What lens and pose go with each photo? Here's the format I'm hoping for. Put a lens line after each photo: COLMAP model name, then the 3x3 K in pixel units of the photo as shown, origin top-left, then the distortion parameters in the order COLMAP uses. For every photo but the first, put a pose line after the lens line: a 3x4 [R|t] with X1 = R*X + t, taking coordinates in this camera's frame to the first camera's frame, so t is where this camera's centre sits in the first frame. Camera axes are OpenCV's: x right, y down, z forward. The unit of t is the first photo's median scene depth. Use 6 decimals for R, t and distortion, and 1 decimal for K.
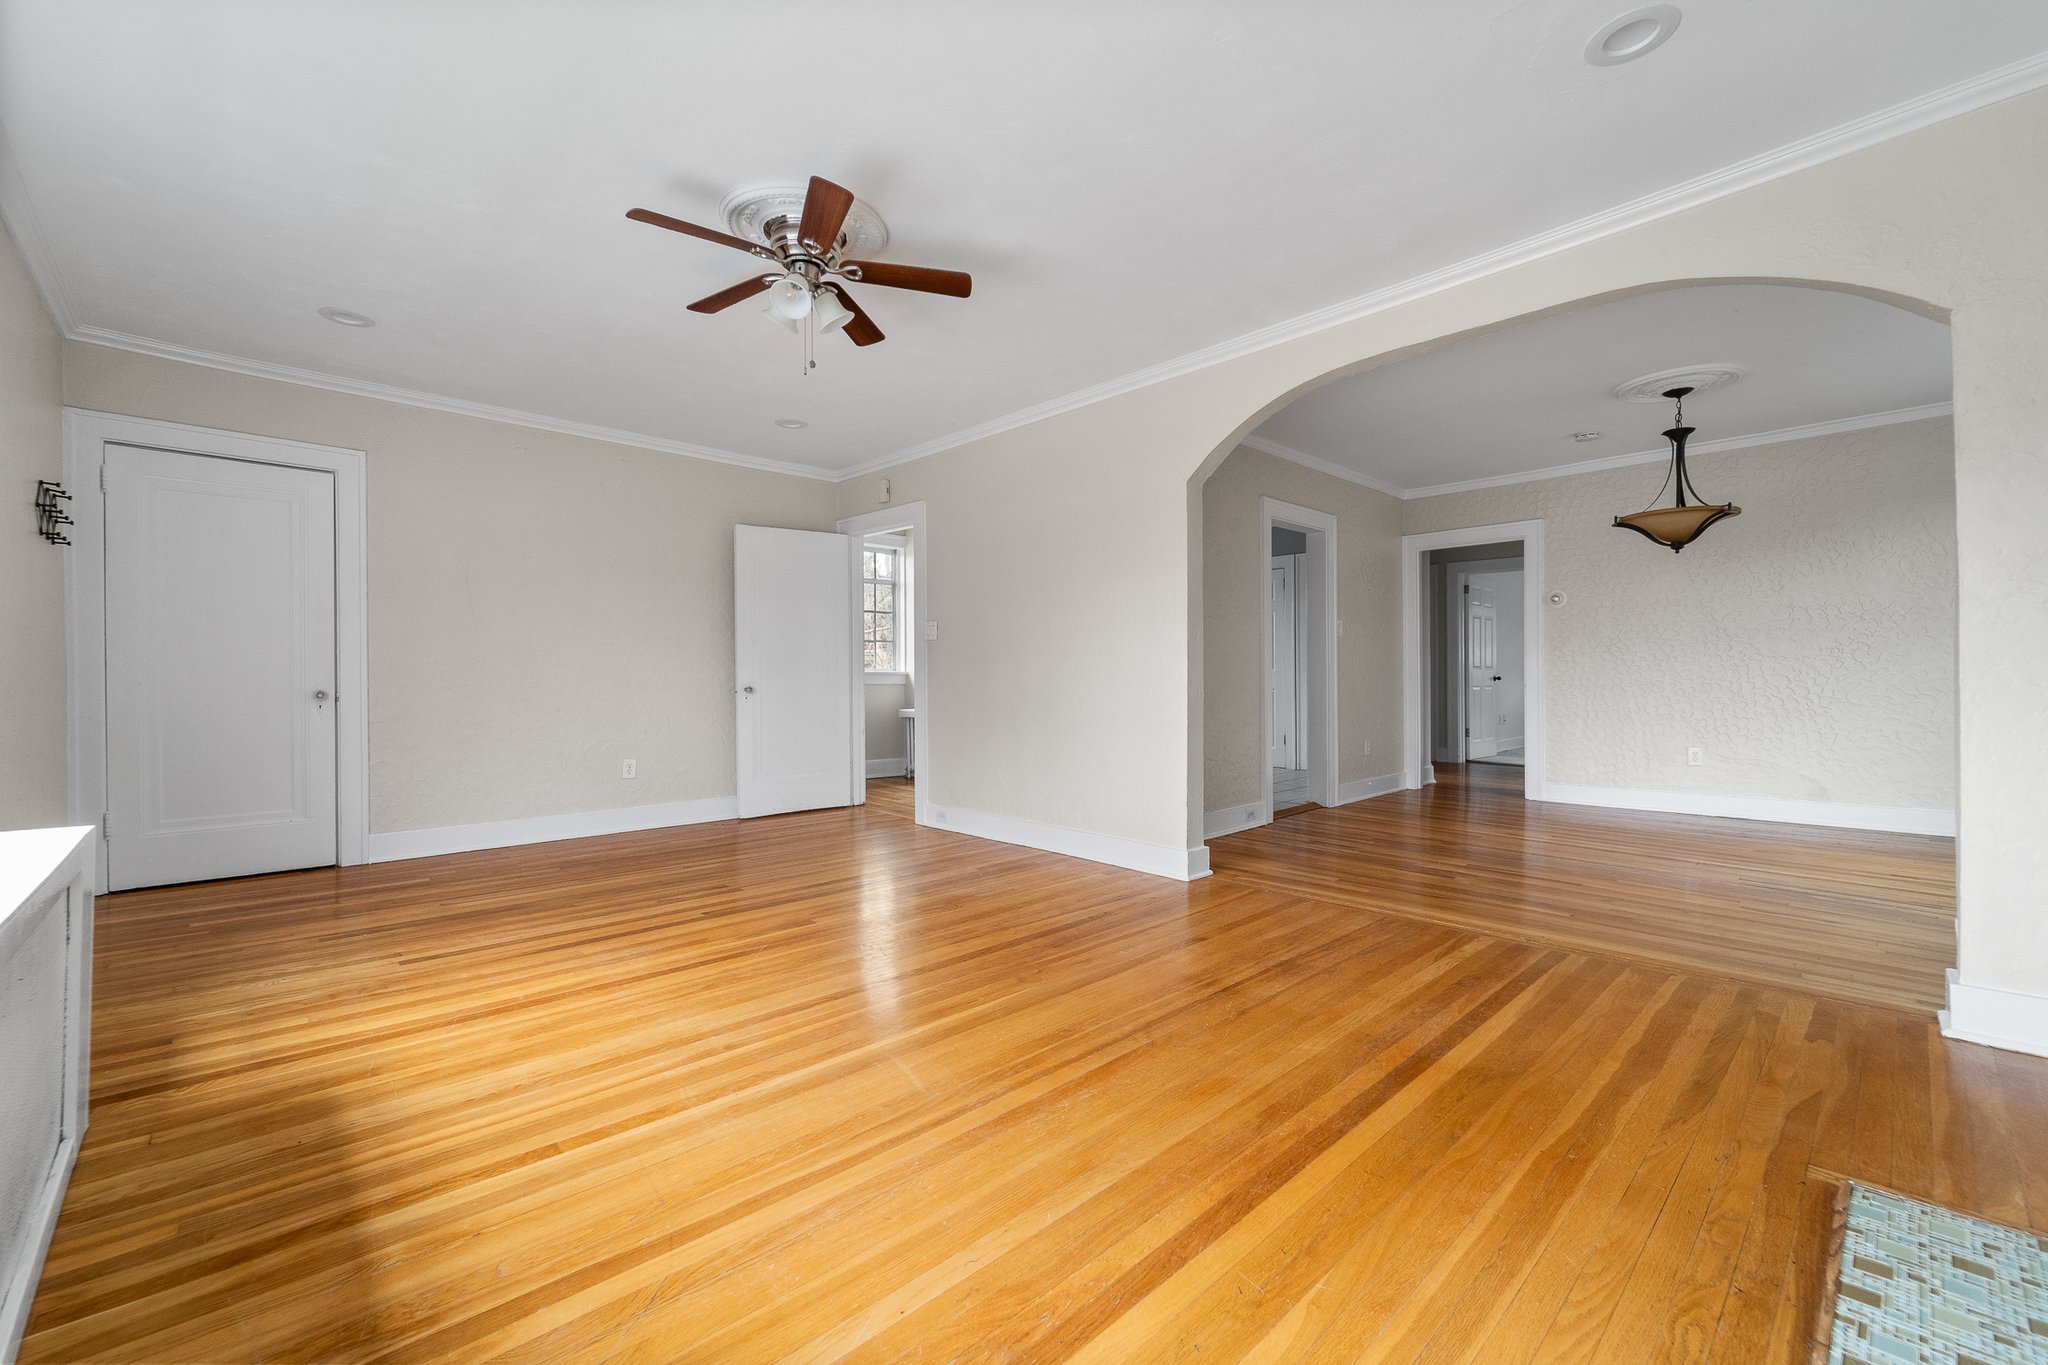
lens RADIAL K [[833.4, 0, 1018.1], [0, 833.4, 683.2], [0, 0, 1]] dist [0.000885, -0.000344]
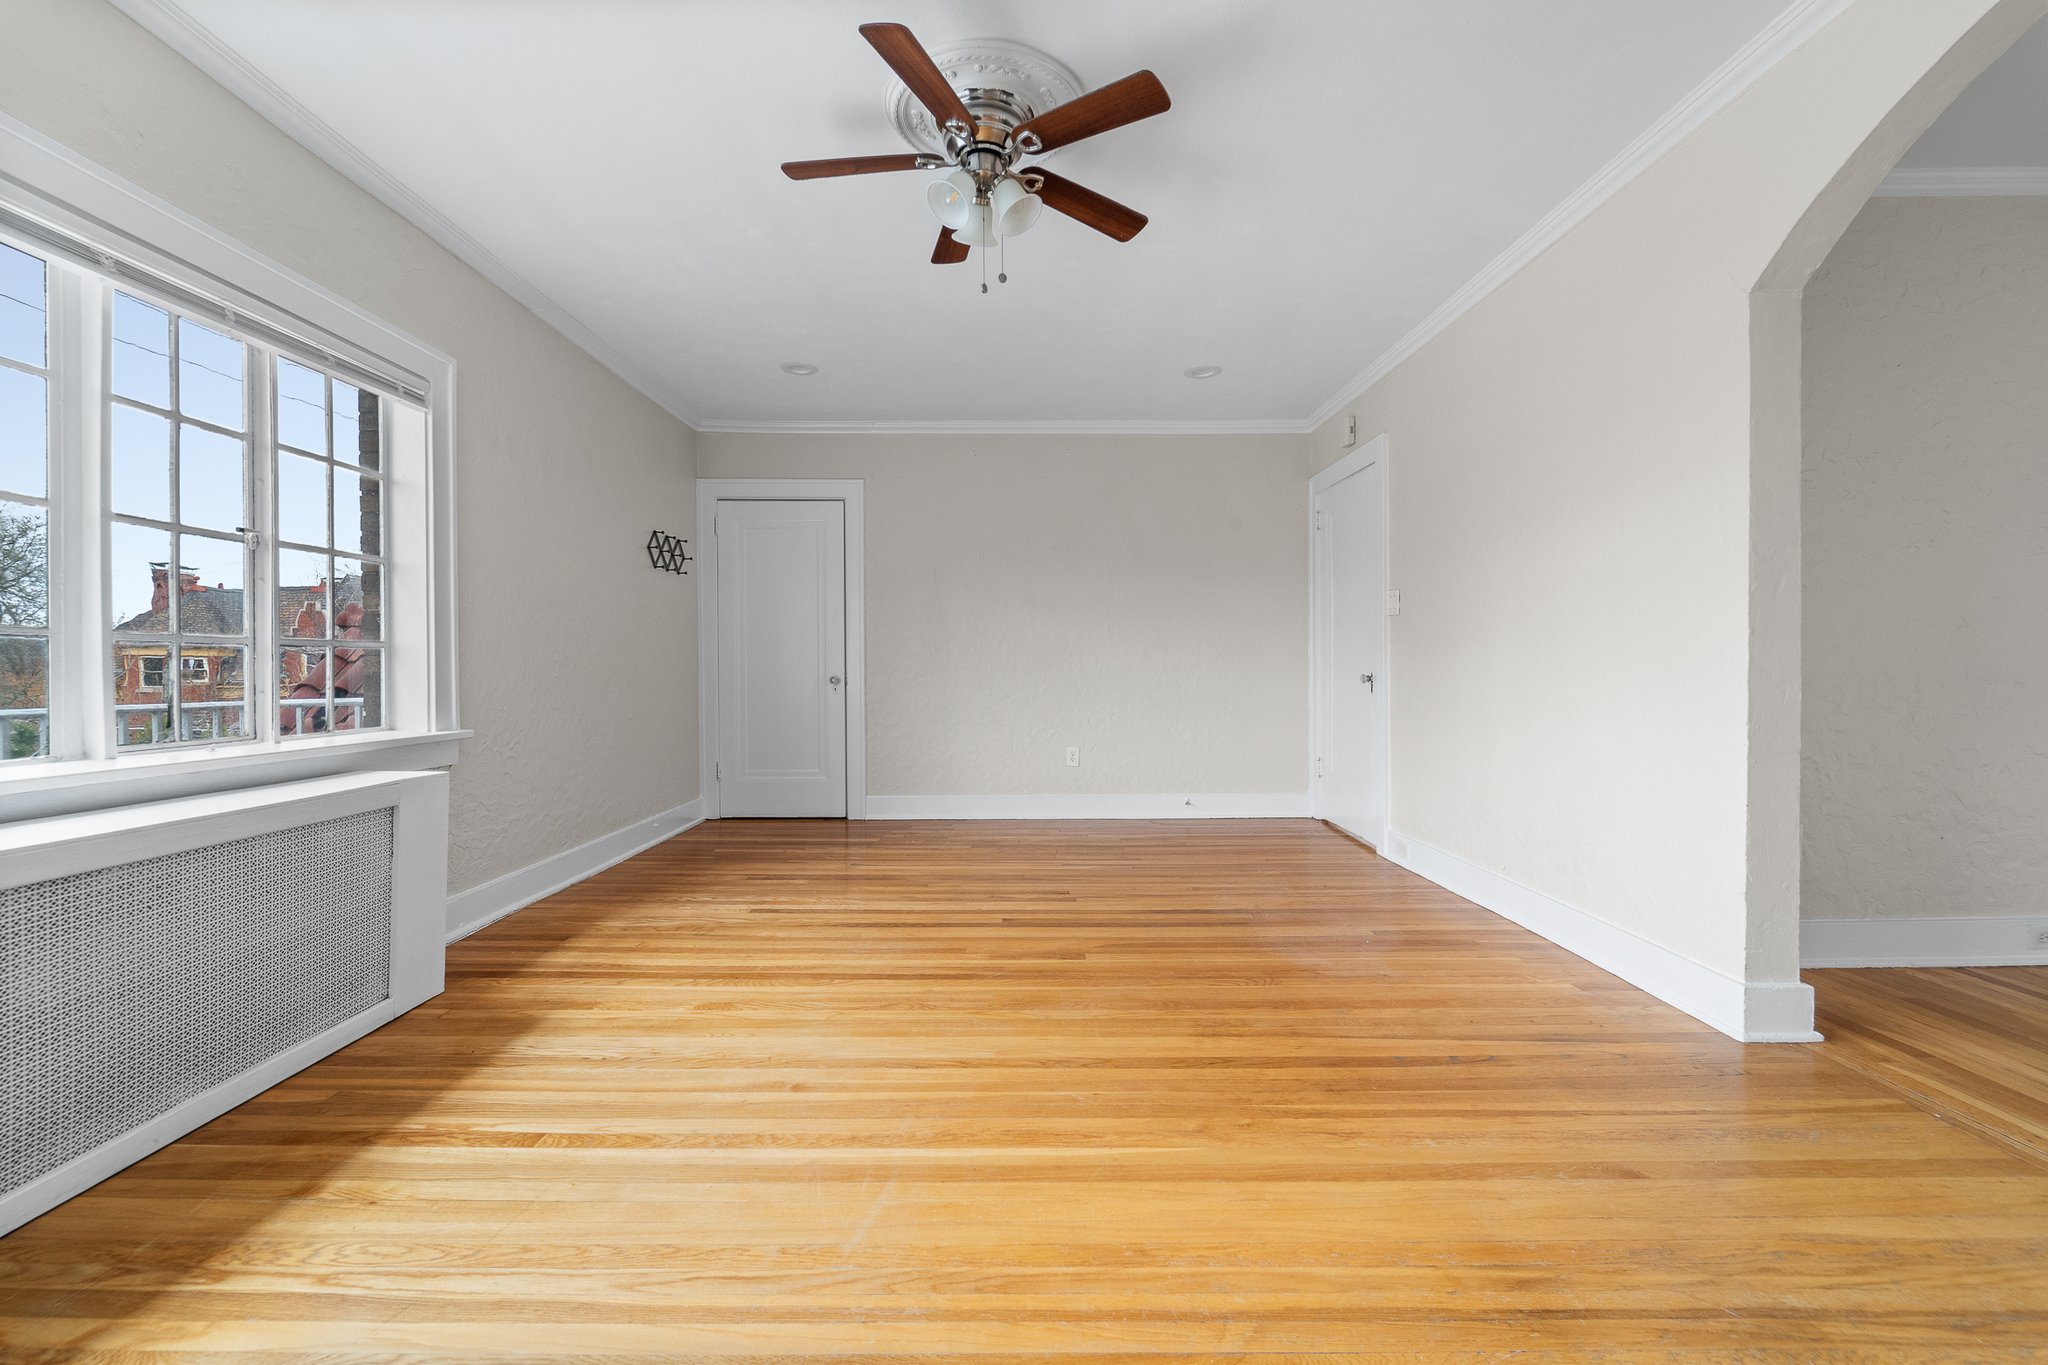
lens RADIAL K [[834.8, 0, 1019.5], [0, 834.8, 676.6], [0, 0, 1]] dist [0.002611, -0.002555]
pose [[0.728998, 0.004865, -0.684499, 0.291647], [-0.003188, 0.999988, 0.003713, 0.004659], [0.684508, -0.000524, 0.729005, 0.371897]]
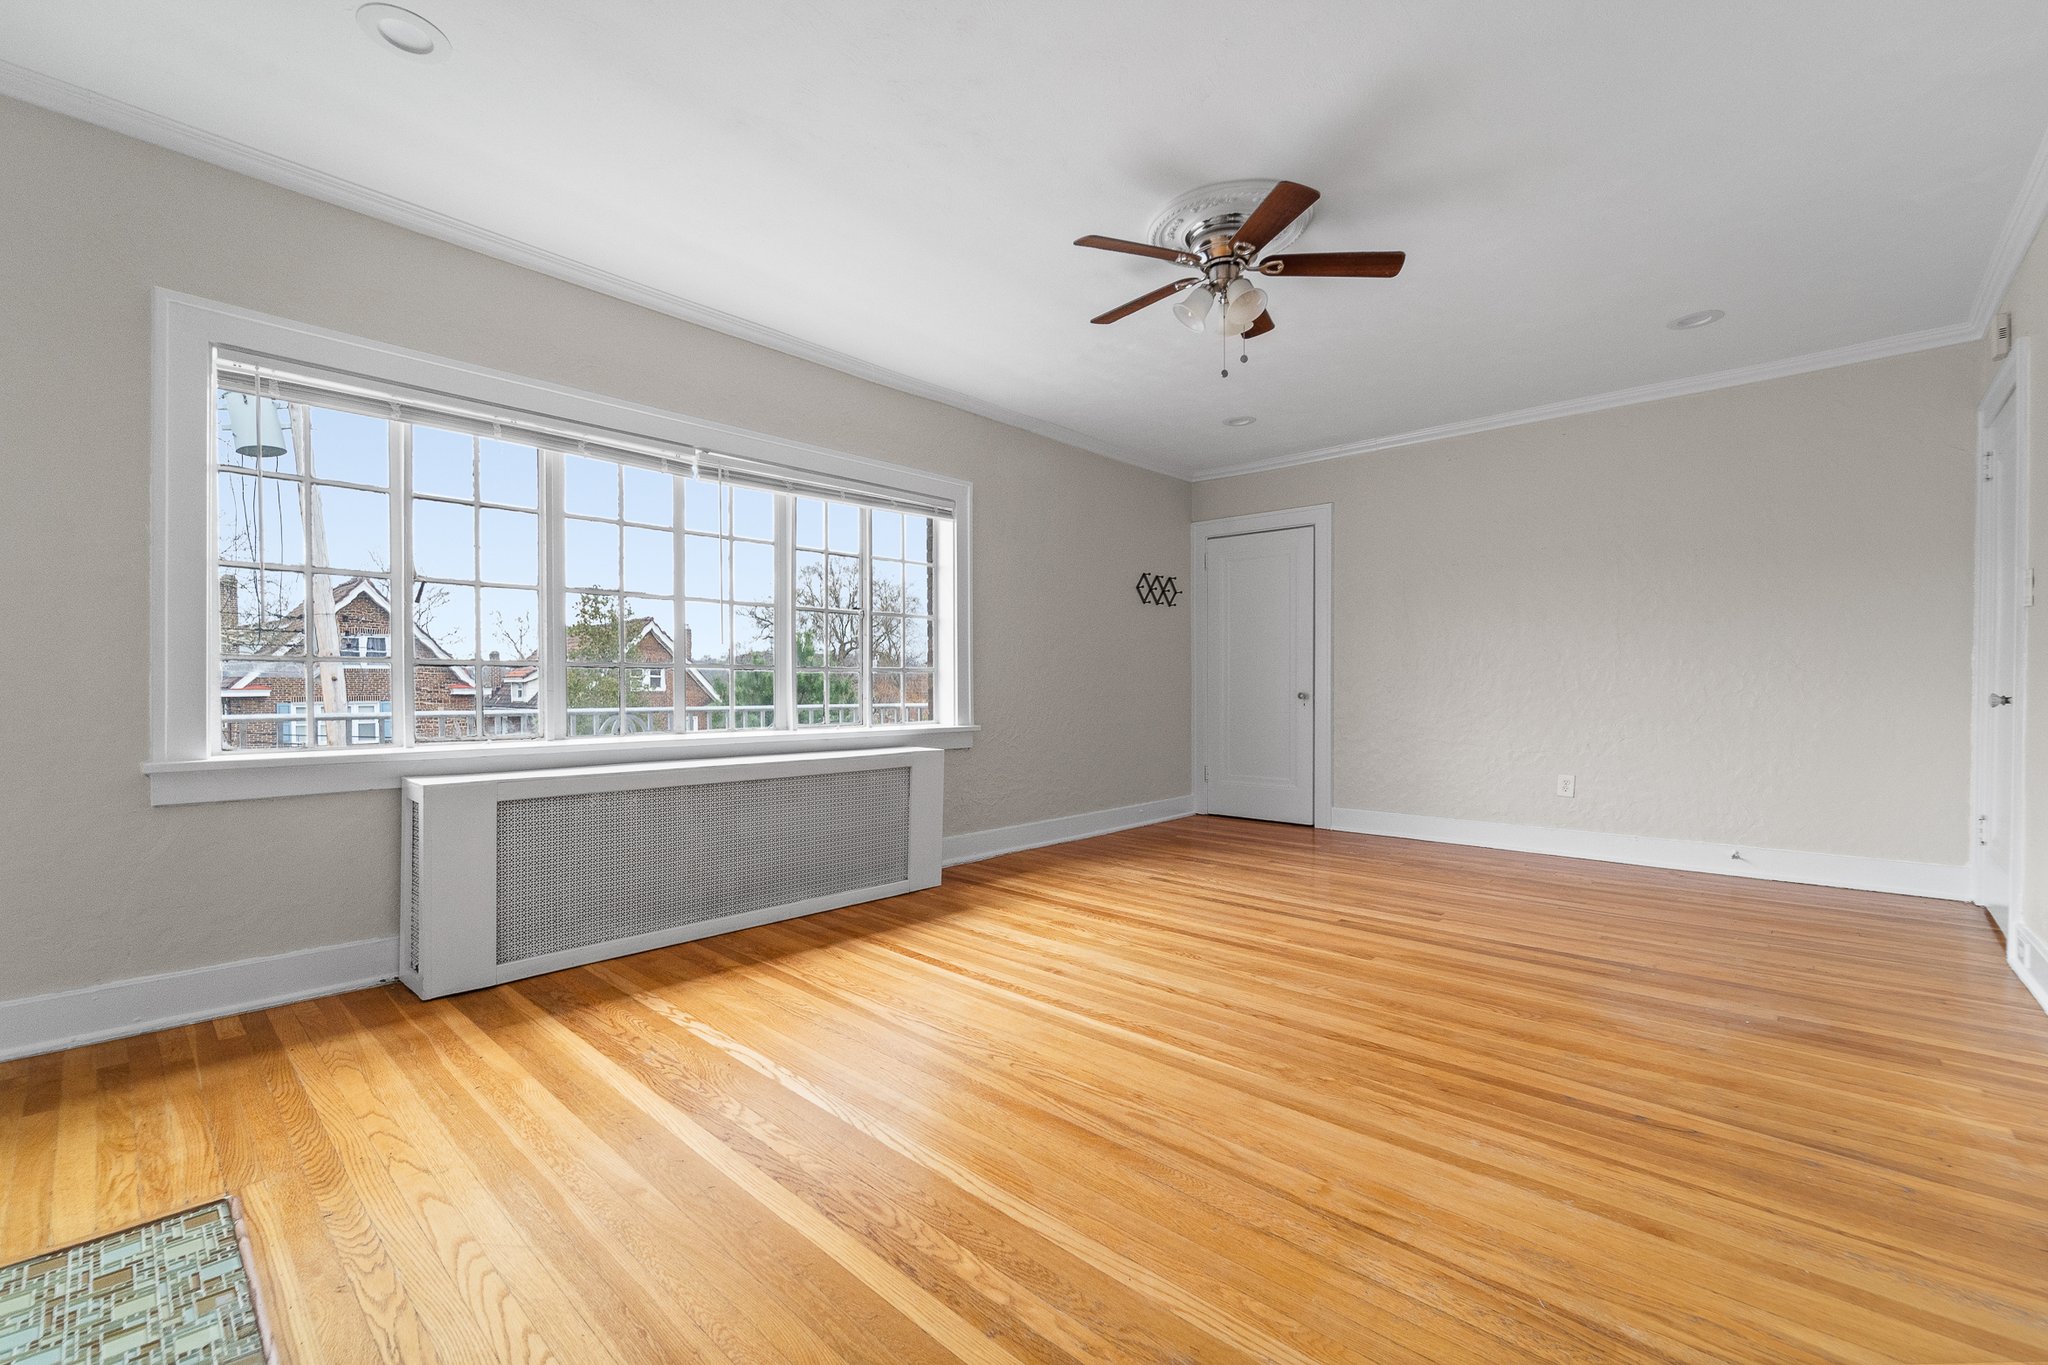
lens RADIAL K [[857.5, 0, 1007.4], [0, 857.5, 703.7], [0, 0, 1]] dist [0.000185, -0.000239]
pose [[0.060634, 0.021494, -0.997929, 0.665018], [-0.005650, 0.999760, 0.021190, 0.001075], [0.998144, 0.004353, 0.060740, 0.595140]]
